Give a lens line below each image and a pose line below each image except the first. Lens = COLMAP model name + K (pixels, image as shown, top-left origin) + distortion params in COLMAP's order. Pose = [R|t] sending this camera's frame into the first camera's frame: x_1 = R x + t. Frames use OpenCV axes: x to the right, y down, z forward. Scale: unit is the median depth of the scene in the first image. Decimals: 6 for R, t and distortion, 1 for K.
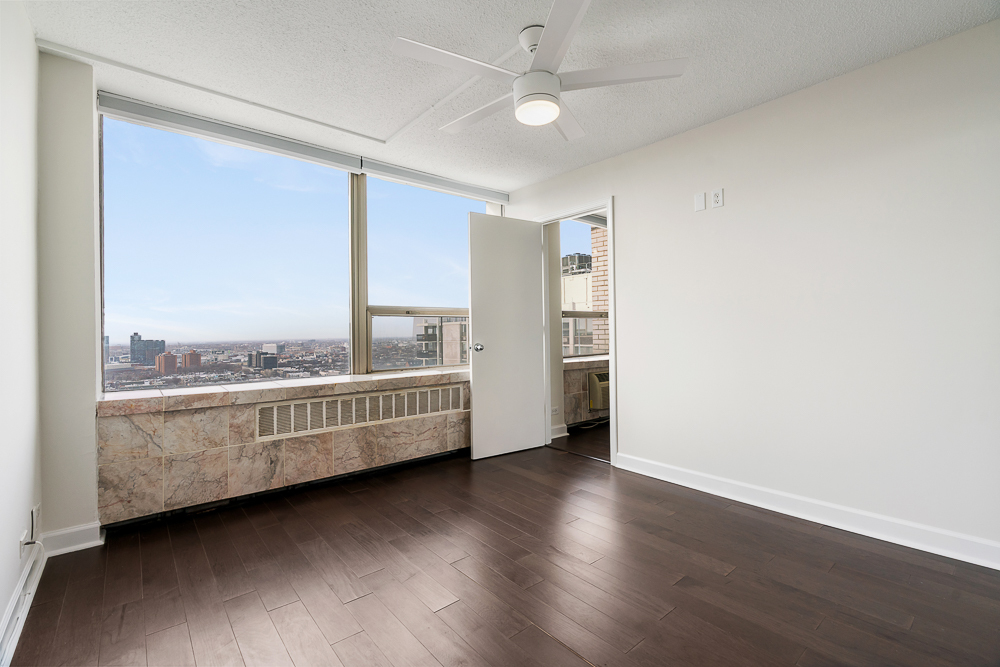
lens RADIAL K [[448.6, 0, 500.1], [0, 448.6, 331.4], [0, 0, 1]] dist [-0.006316, 0.001759]
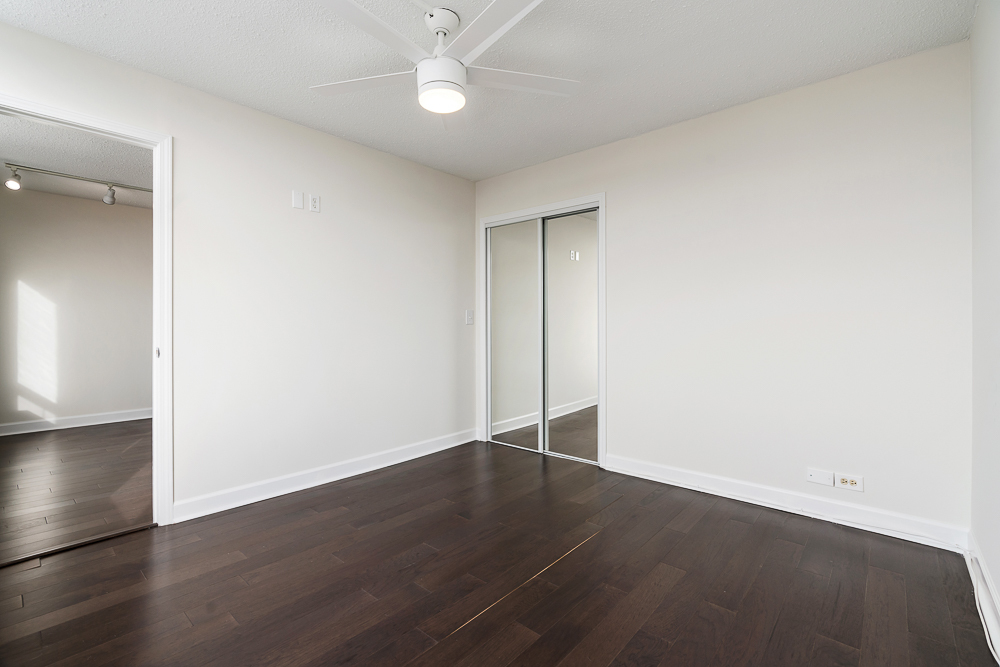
lens RADIAL K [[448.6, 0, 500.1], [0, 448.6, 330.0], [0, 0, 1]] dist [-0.006316, 0.001759]
pose [[-0.158582, 0.000261, 0.987346, -0.627556], [0.003266, 0.999995, 0.000260, 0.001008], [-0.987340, 0.003266, -0.158582, 0.745014]]
